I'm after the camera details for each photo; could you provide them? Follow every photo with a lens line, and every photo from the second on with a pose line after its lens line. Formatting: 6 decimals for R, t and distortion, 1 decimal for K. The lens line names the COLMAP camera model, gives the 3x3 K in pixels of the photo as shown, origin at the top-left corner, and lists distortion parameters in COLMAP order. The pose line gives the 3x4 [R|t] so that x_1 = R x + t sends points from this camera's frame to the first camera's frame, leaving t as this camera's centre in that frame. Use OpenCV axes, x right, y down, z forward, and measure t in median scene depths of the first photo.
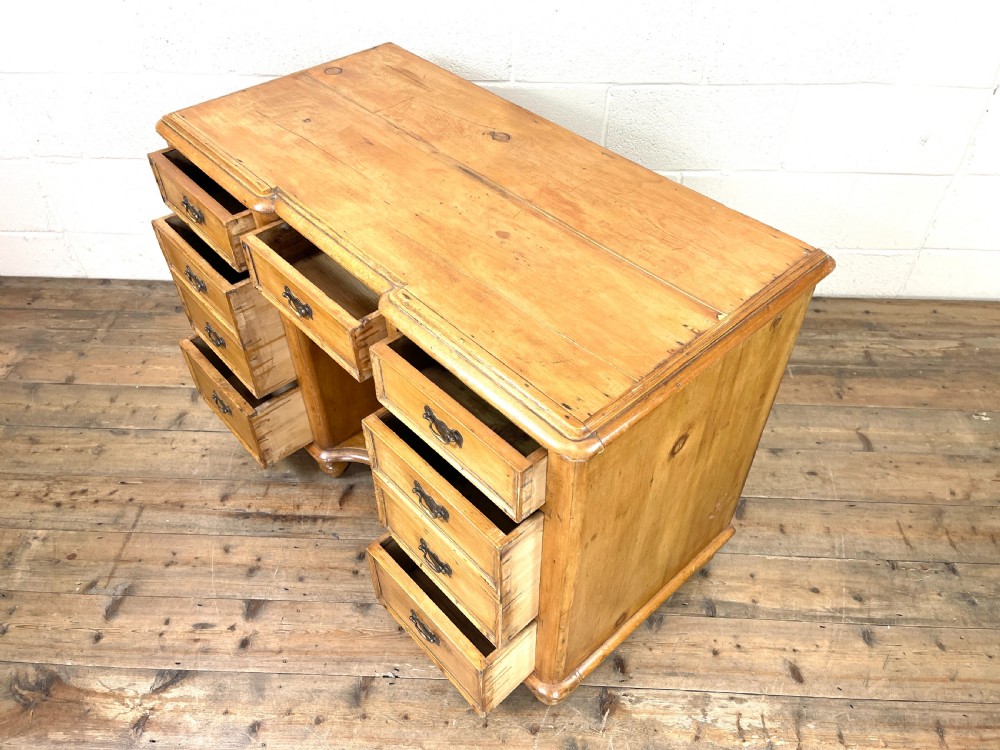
lens RADIAL K [[762.0, 0, 495.1], [0, 762.0, 384.6], [0, 0, 1]] dist [0.066562, -0.089226]
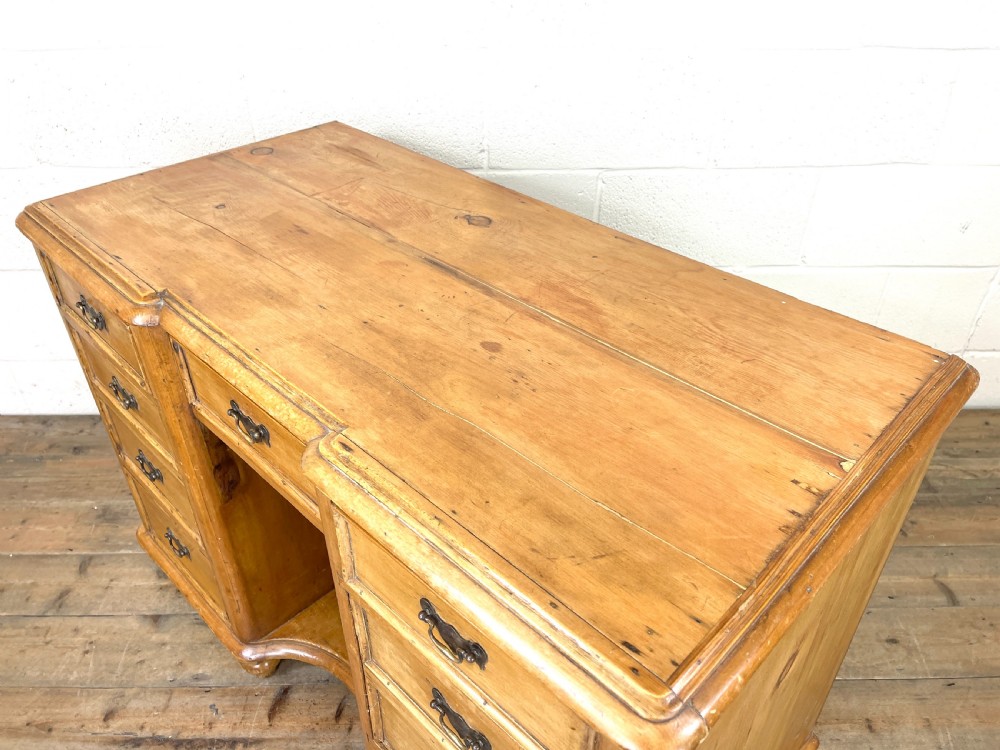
lens RADIAL K [[762.0, 0, 498.9], [0, 762.0, 378.6], [0, 0, 1]] dist [0.066562, -0.089226]
pose [[0.998317, -0.030086, 0.049573, -0.014673], [0.037299, 0.987725, -0.151684, -0.053050], [-0.044400, 0.153278, 0.987185, 0.272515]]
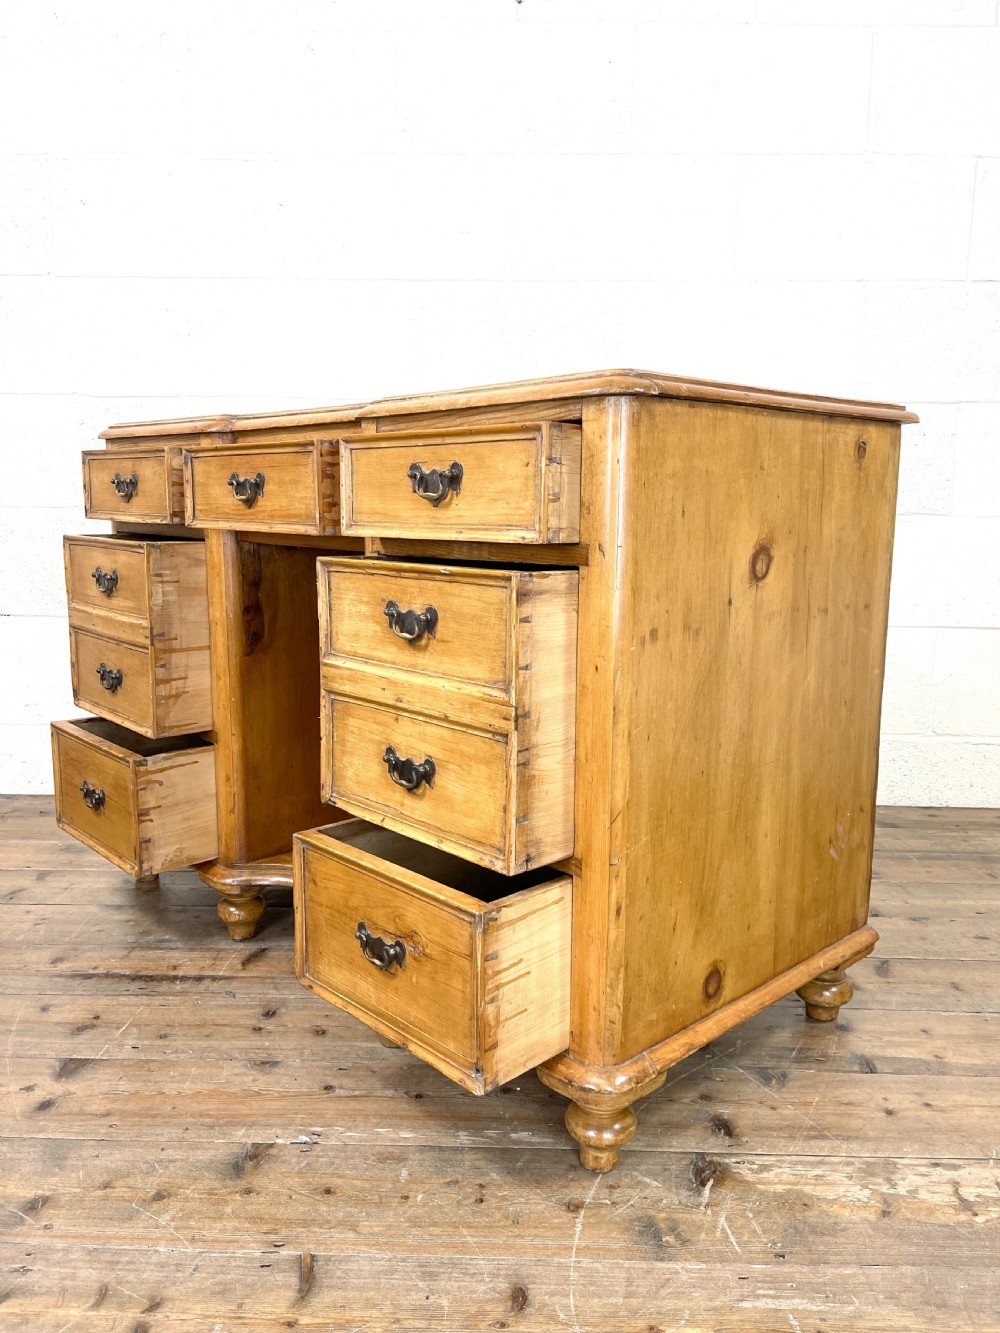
lens RADIAL K [[1015.8, 0, 496.2], [0, 1015.8, 669.3], [0, 0, 1]] dist [0.066562, -0.089226]
pose [[0.999771, 0.010595, 0.018587, -0.018393], [0.002160, 0.814332, -0.580395, 0.550528], [-0.021285, 0.580302, 0.814123, 0.221512]]
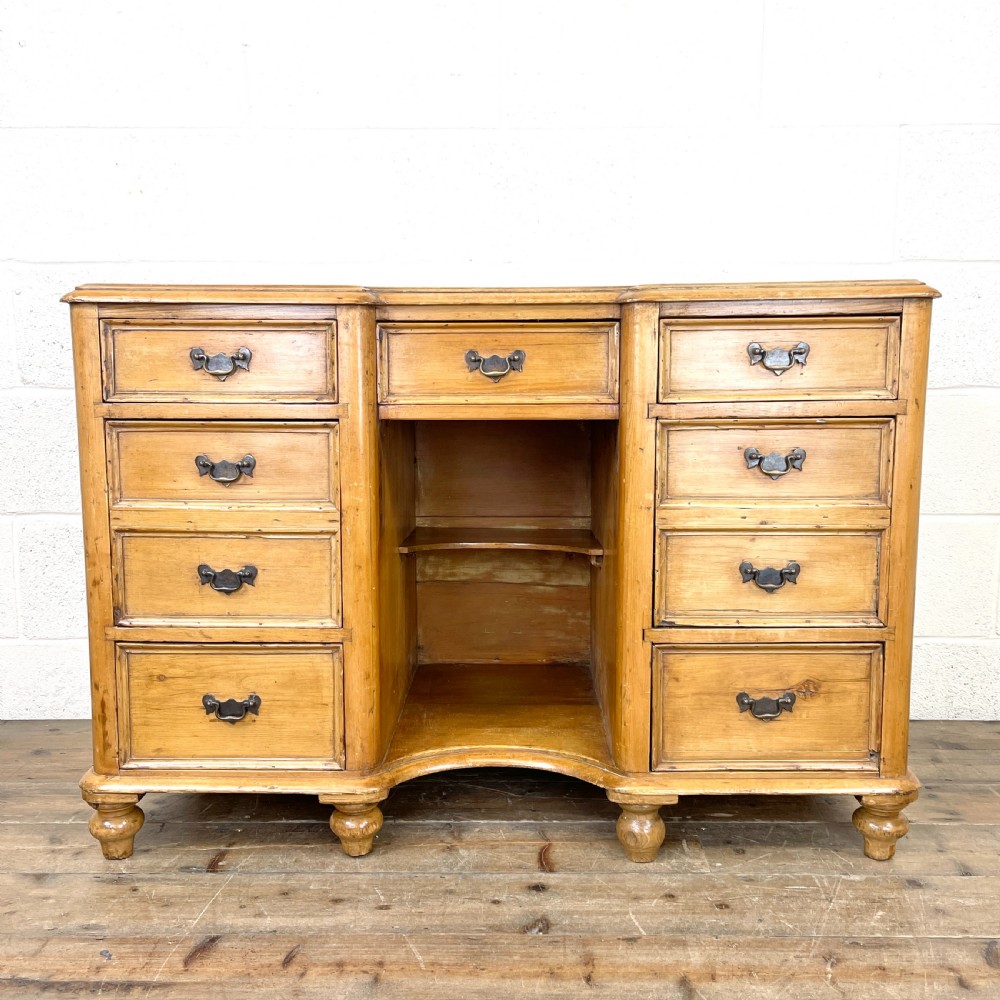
lens RADIAL K [[1022.3, 0, 504.1], [0, 1022.3, 504.6], [0, 0, 1]] dist [0.031320, 0.000000]
pose [[0.678701, -0.086792, 0.729268, -0.873335], [0.520522, 0.757356, -0.394295, 0.360448], [-0.518094, 0.647209, 0.559195, 0.429970]]
